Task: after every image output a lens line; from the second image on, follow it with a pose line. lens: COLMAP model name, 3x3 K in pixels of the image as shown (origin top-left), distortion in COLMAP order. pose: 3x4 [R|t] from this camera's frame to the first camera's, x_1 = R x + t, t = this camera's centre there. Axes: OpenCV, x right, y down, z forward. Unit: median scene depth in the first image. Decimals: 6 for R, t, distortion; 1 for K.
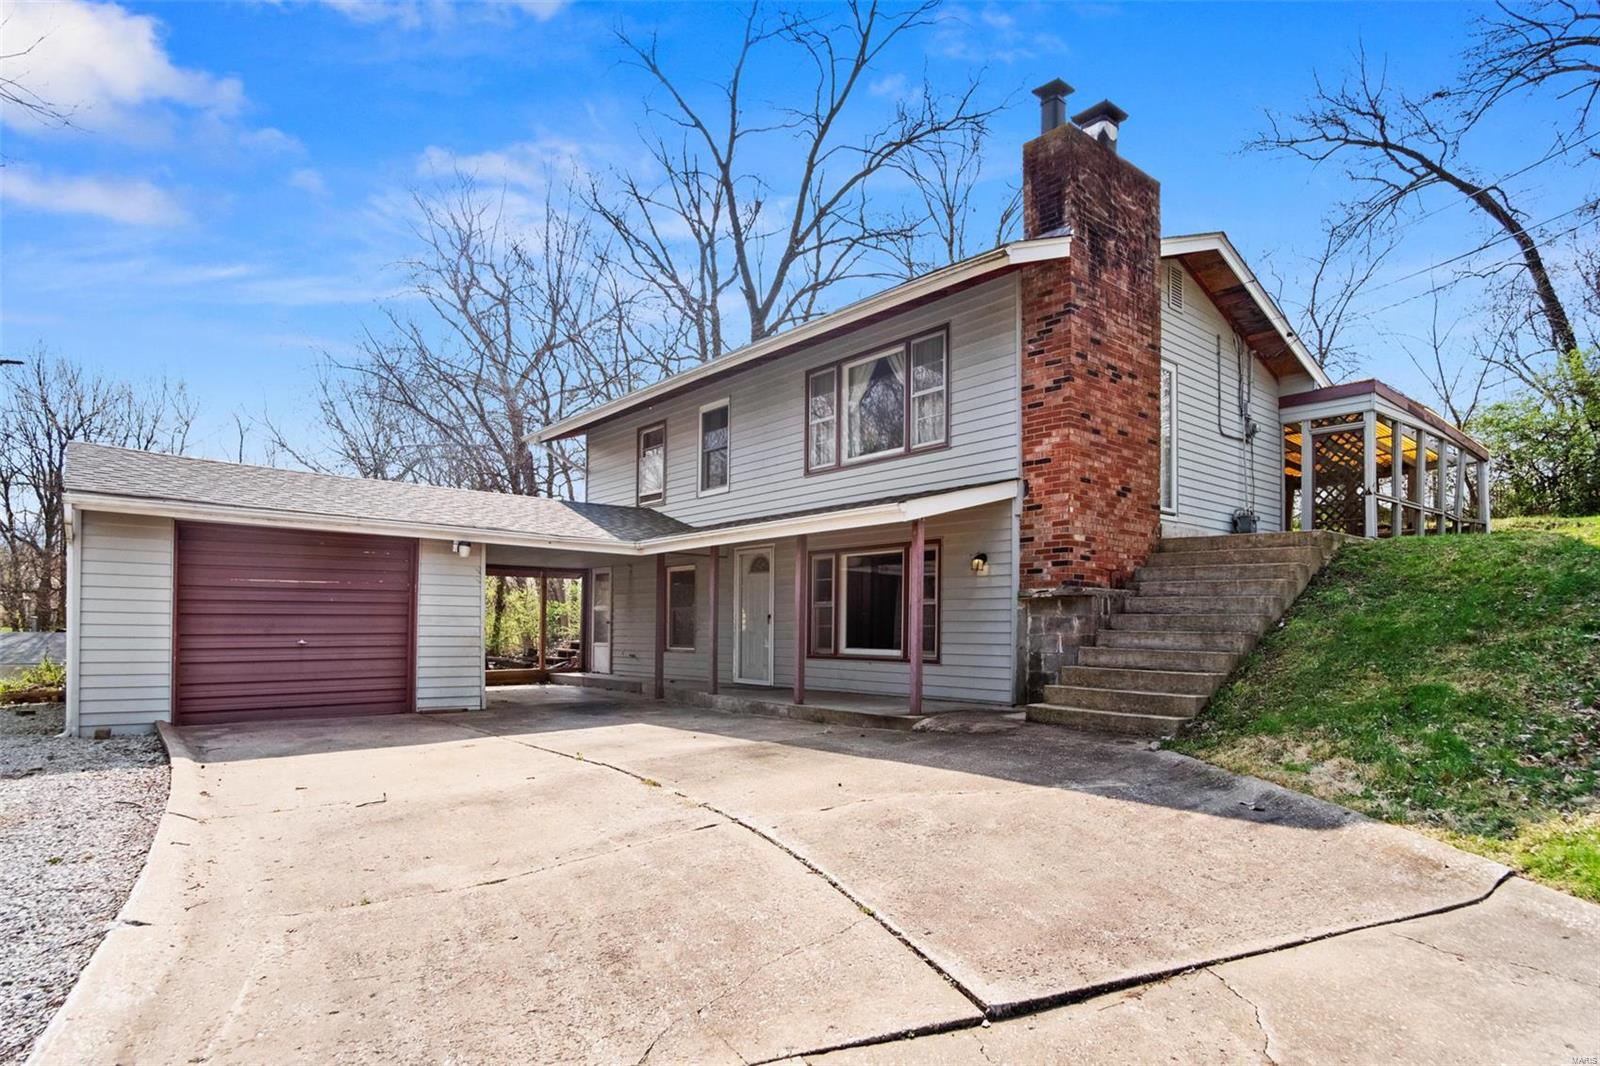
lens RADIAL K [[869.0, 0, 836.7], [0, 869.0, 641.1], [0, 0, 1]] dist [-0.026564, 0.008060]
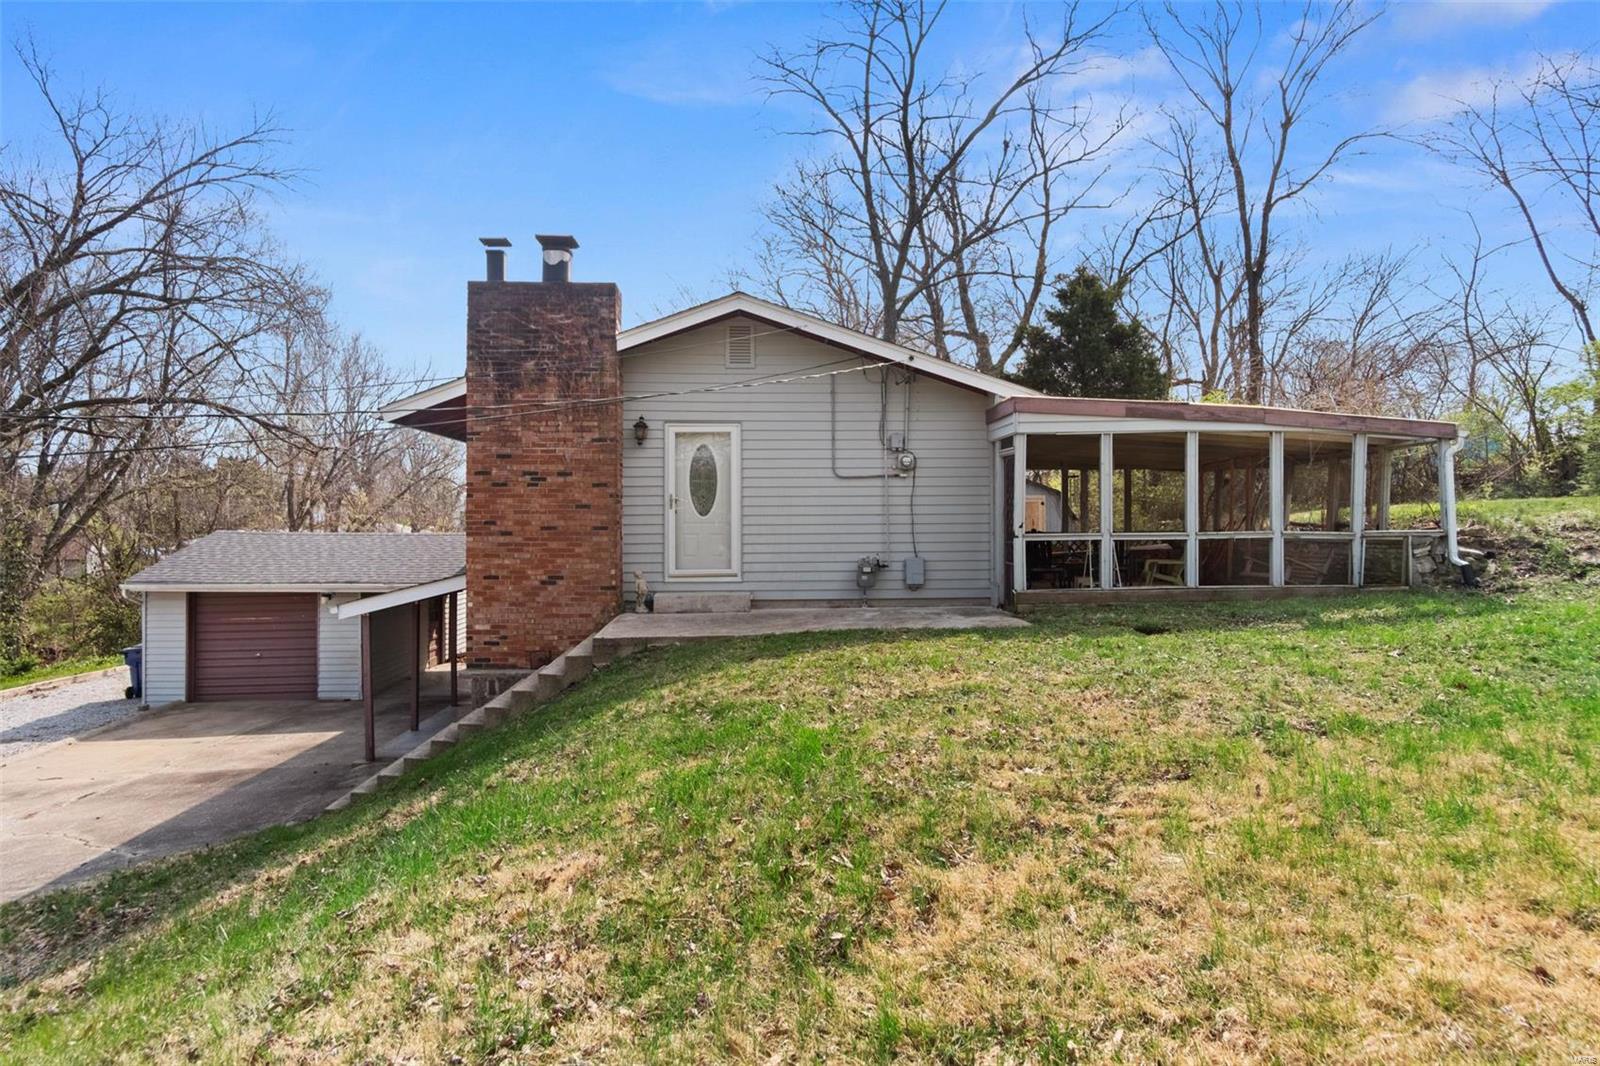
lens RADIAL K [[869.0, 0, 799.6], [0, 869.0, 526.4], [0, 0, 1]] dist [-0.026564, 0.008060]
pose [[0.779824, -0.011851, -0.625887, 1.334150], [0.003485, 0.999887, -0.014592, -0.233192], [0.625989, 0.009198, 0.779777, 0.339241]]
